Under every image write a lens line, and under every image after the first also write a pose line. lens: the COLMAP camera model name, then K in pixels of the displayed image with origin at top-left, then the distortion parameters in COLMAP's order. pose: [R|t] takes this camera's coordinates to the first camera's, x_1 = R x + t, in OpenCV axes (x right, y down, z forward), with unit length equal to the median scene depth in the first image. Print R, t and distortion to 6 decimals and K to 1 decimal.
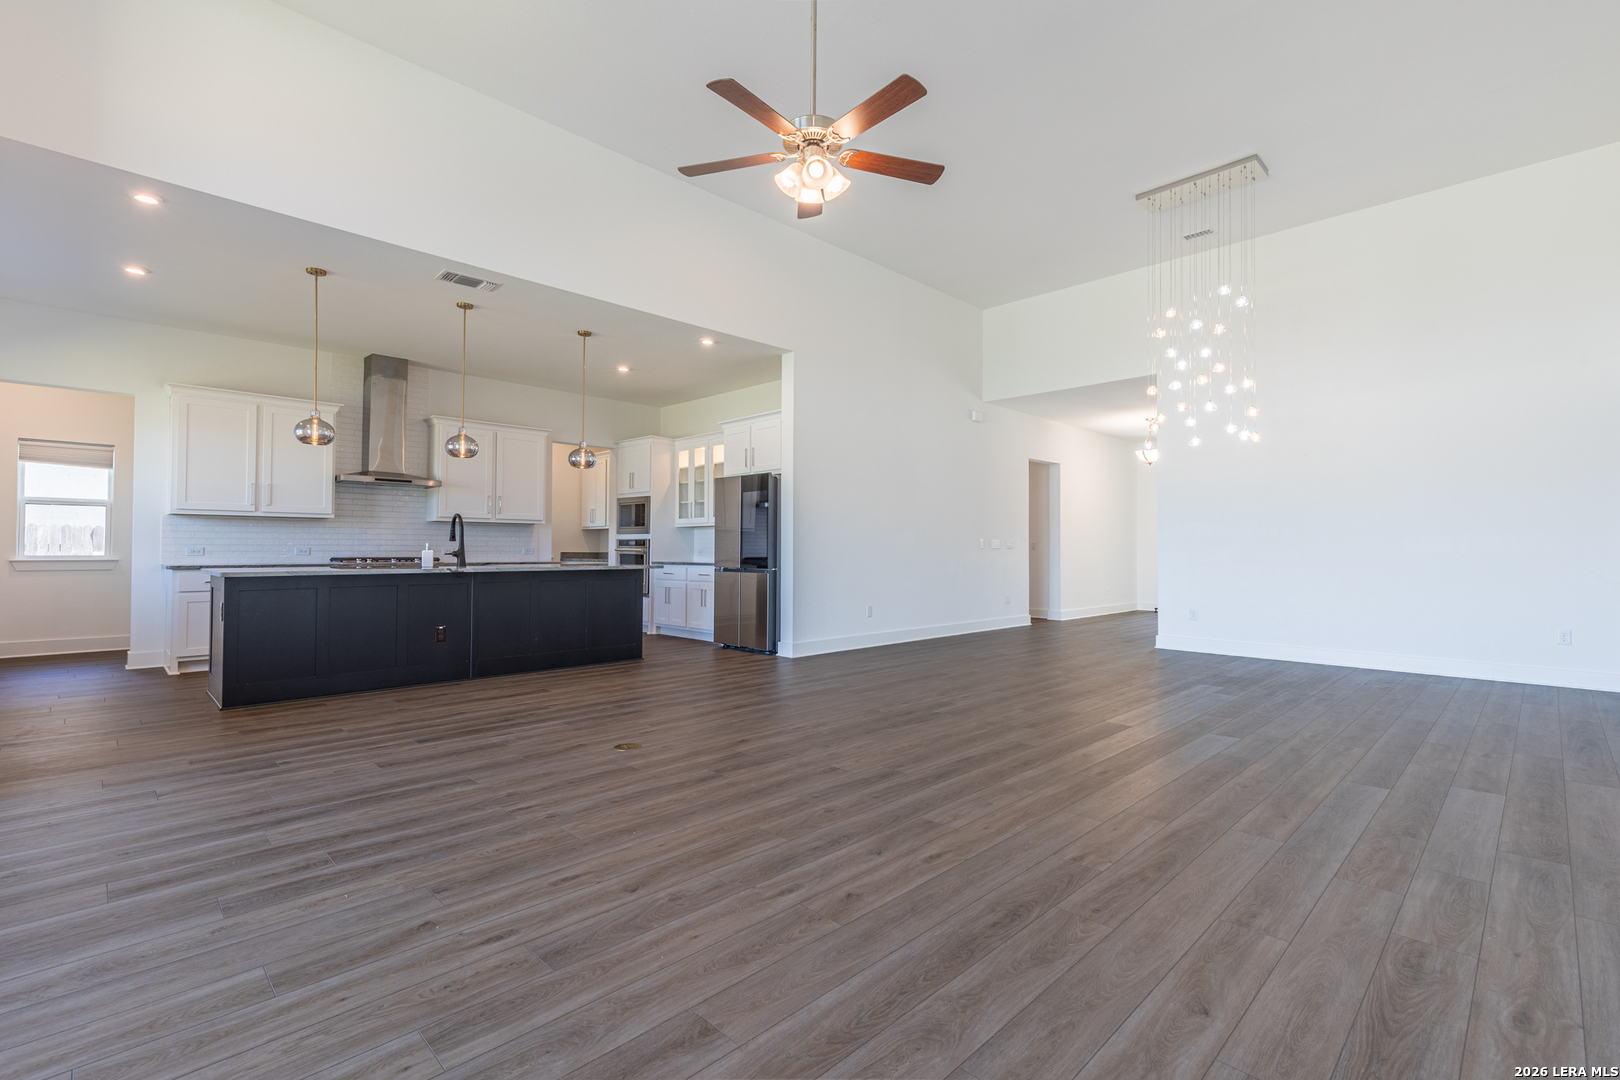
lens RADIAL K [[726.1, 0, 812.8], [0, 726.1, 533.8], [0, 0, 1]] dist [0.009252, -0.001122]
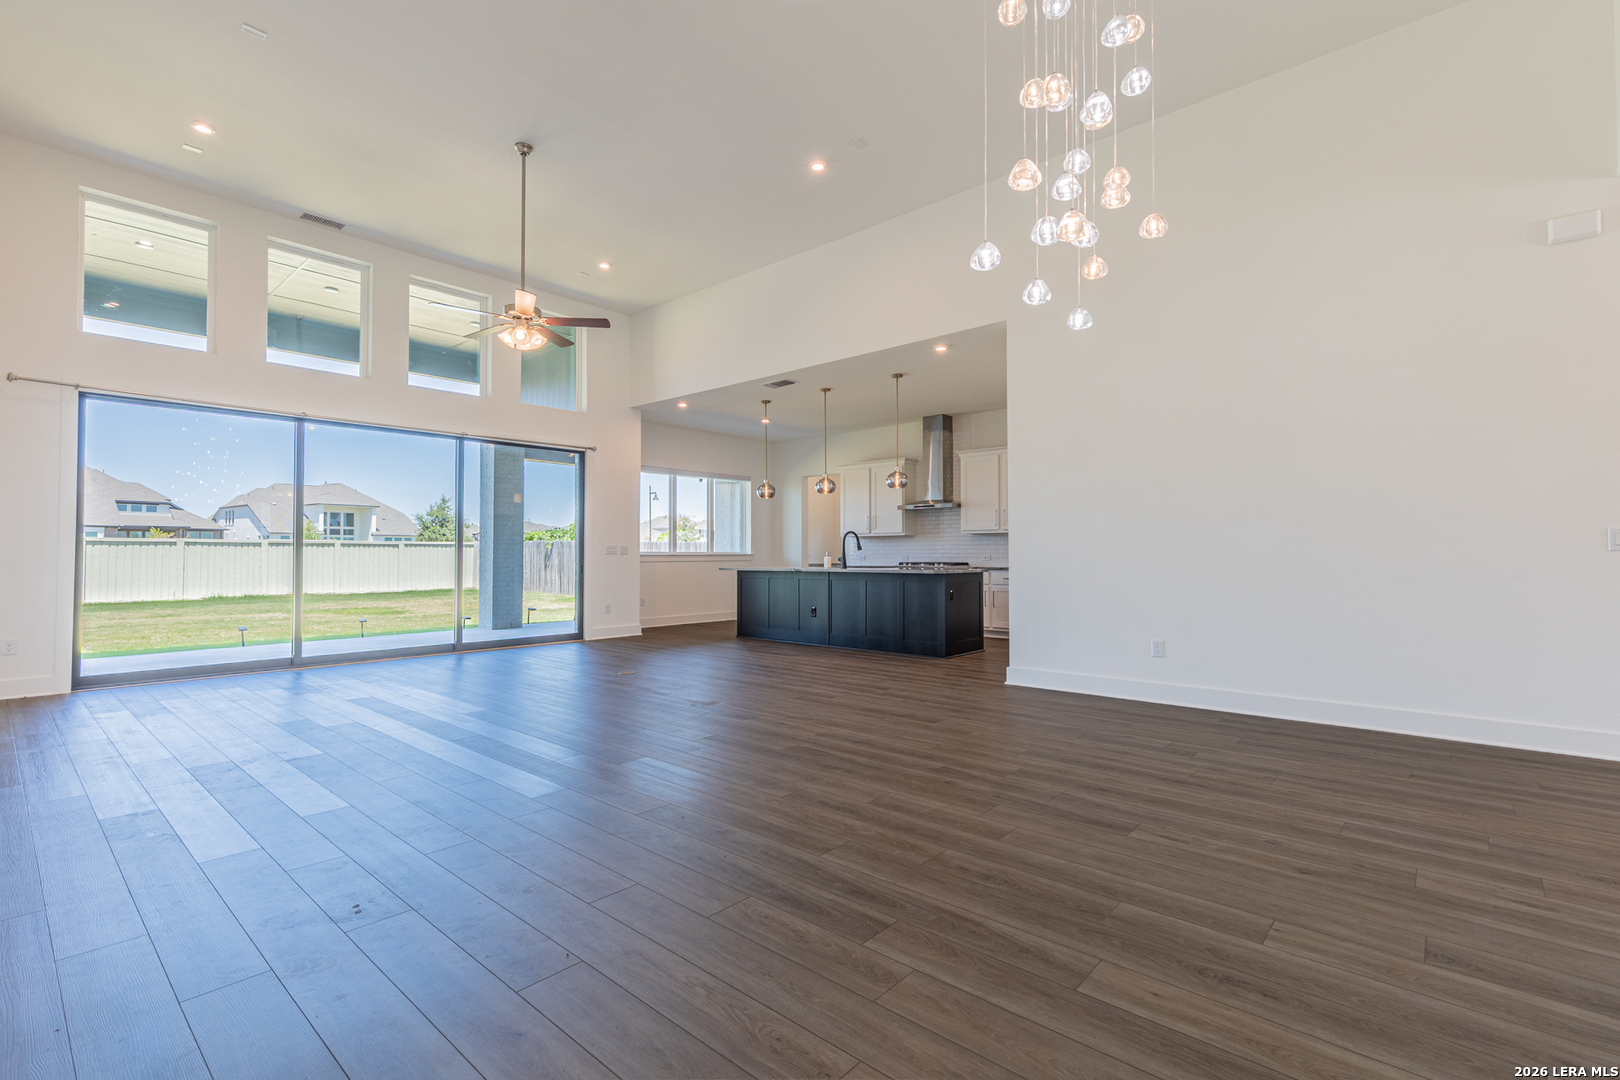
lens RADIAL K [[726.1, 0, 818.4], [0, 726.1, 543.0], [0, 0, 1]] dist [0.009252, -0.001122]
pose [[0.057246, -0.020037, -0.998159, 0.817376], [0.022720, 0.999566, -0.018762, 0.018111], [0.998102, -0.021604, 0.057677, 0.738466]]
